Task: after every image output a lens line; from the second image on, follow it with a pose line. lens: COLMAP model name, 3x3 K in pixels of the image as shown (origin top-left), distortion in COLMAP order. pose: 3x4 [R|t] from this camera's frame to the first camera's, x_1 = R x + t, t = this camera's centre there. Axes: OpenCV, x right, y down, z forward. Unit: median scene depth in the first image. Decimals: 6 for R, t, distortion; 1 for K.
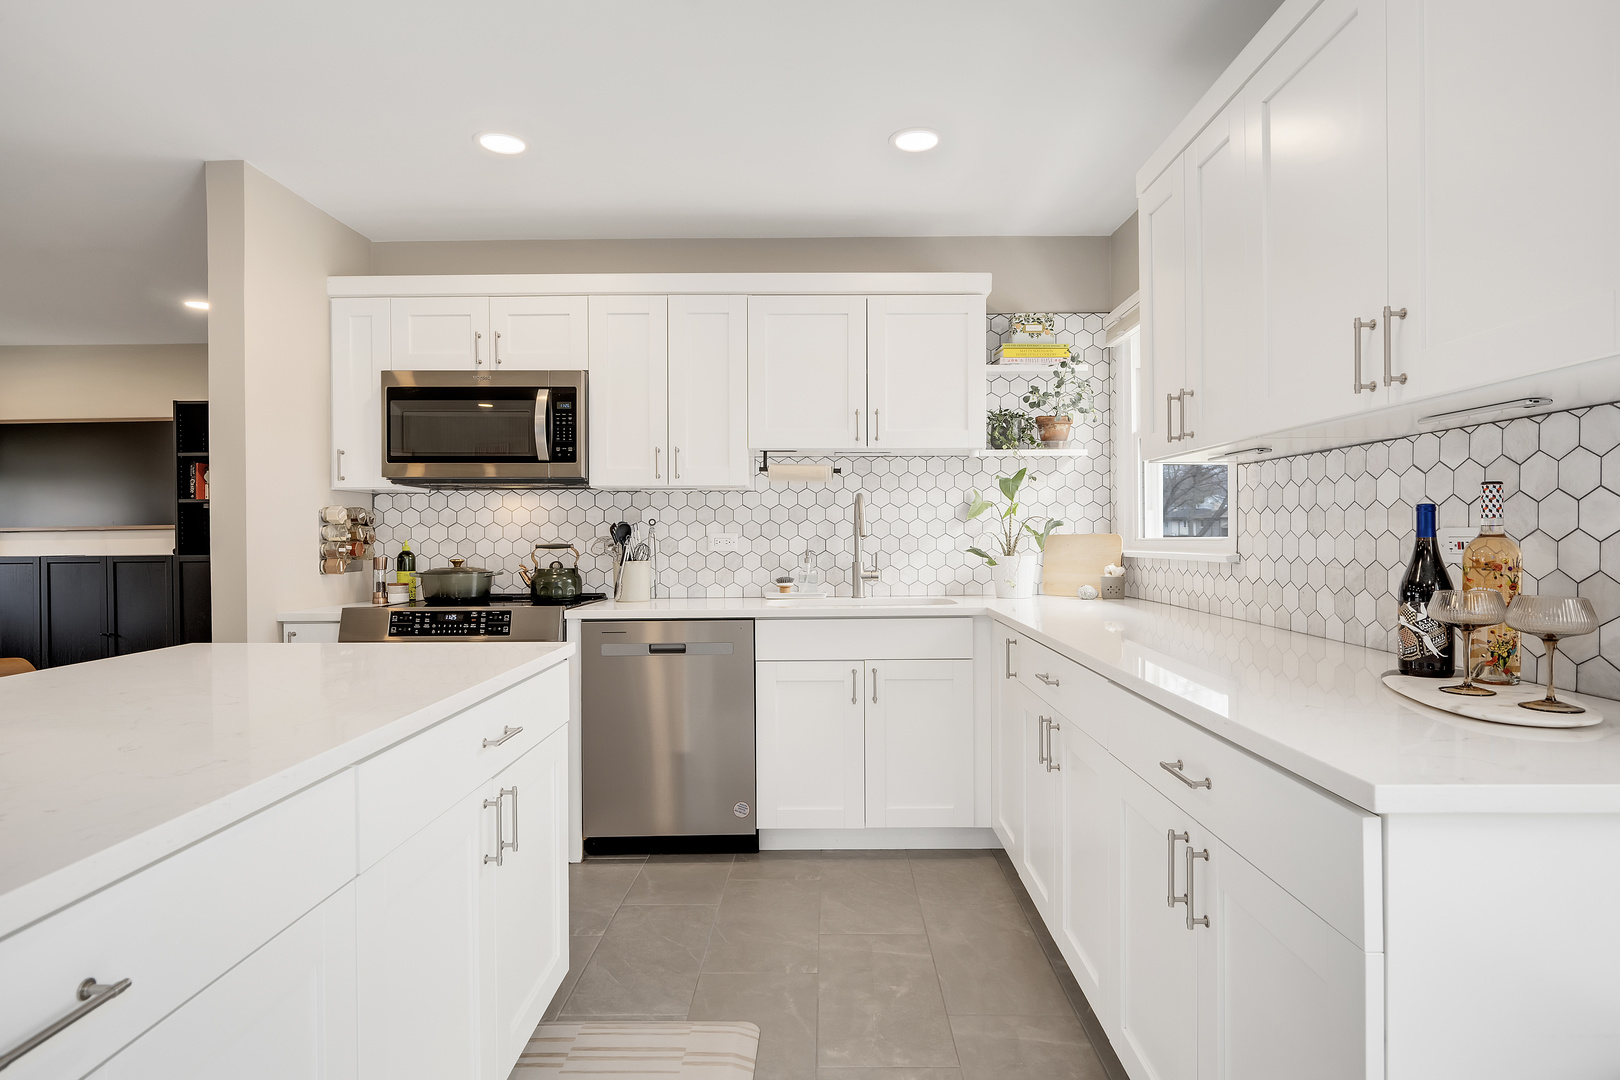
lens RADIAL K [[901.7, 0, 837.9], [0, 901.7, 540.0], [0, 0, 1]] dist [-0.002805, -0.004365]
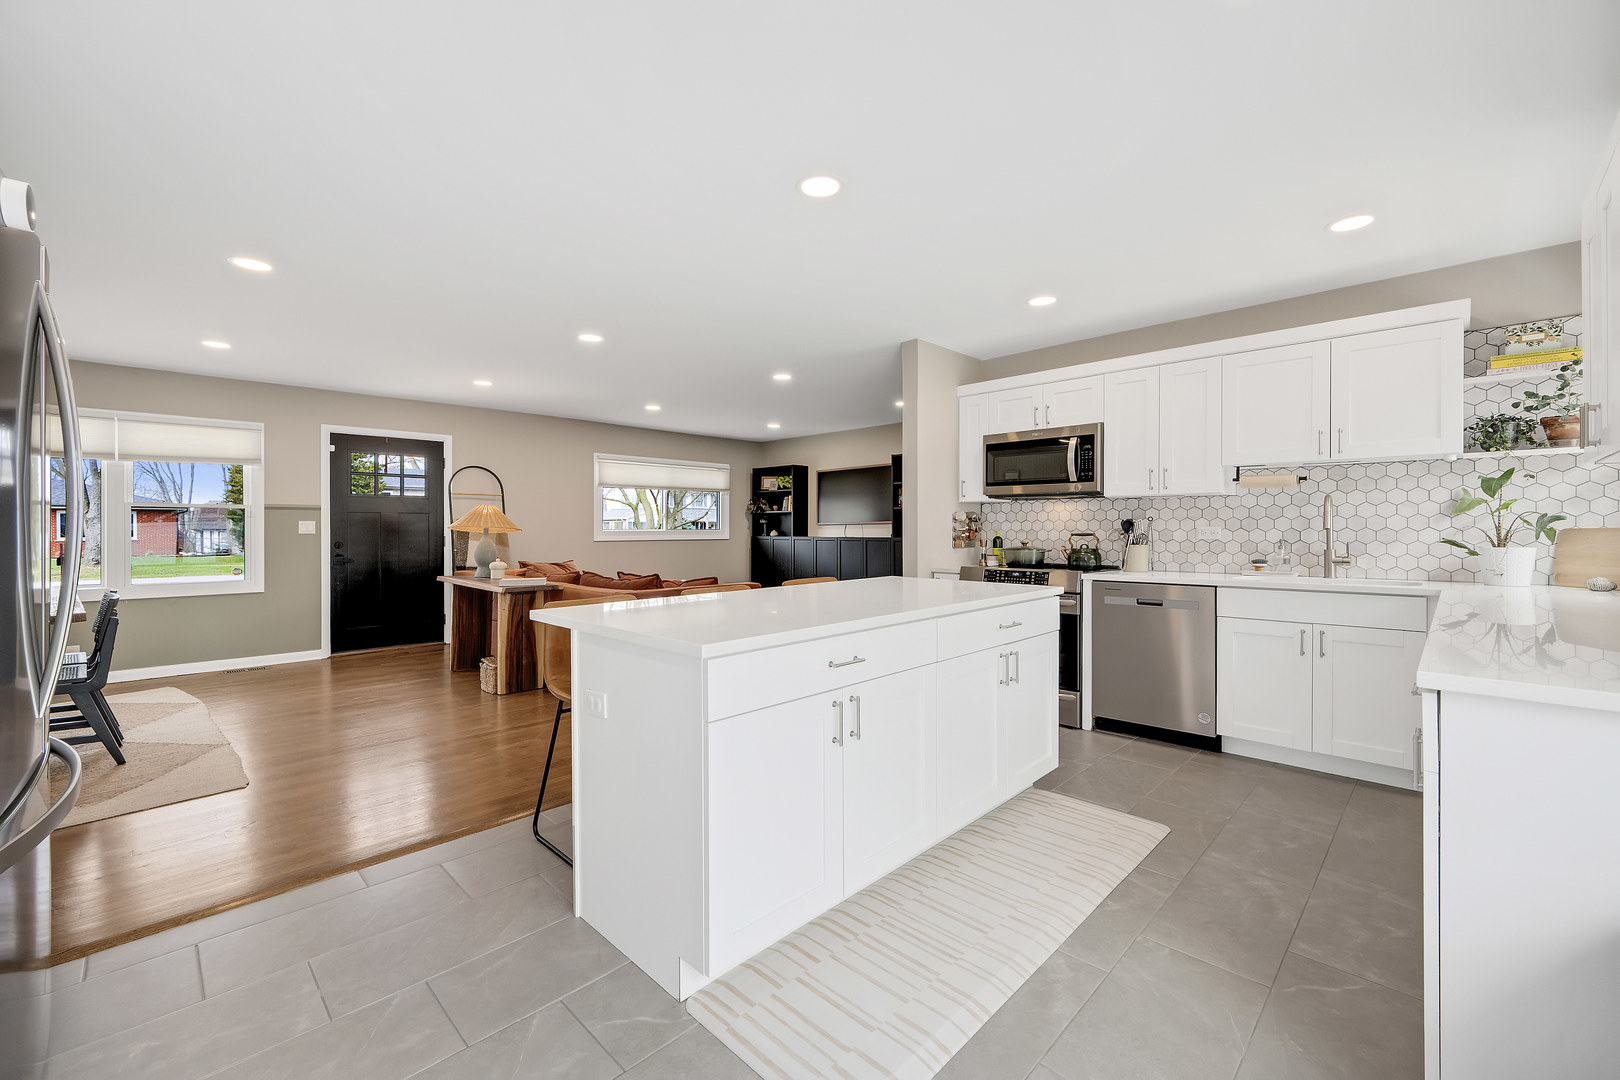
lens RADIAL K [[663.9, 0, 793.4], [0, 663.9, 527.6], [0, 0, 1]] dist [-0.004080, -0.000001]
pose [[0.703803, 0.003017, -0.710388, 0.159059], [-0.006418, 0.999977, -0.002112, 0.000638], [0.710366, 0.006045, 0.703807, -0.187829]]
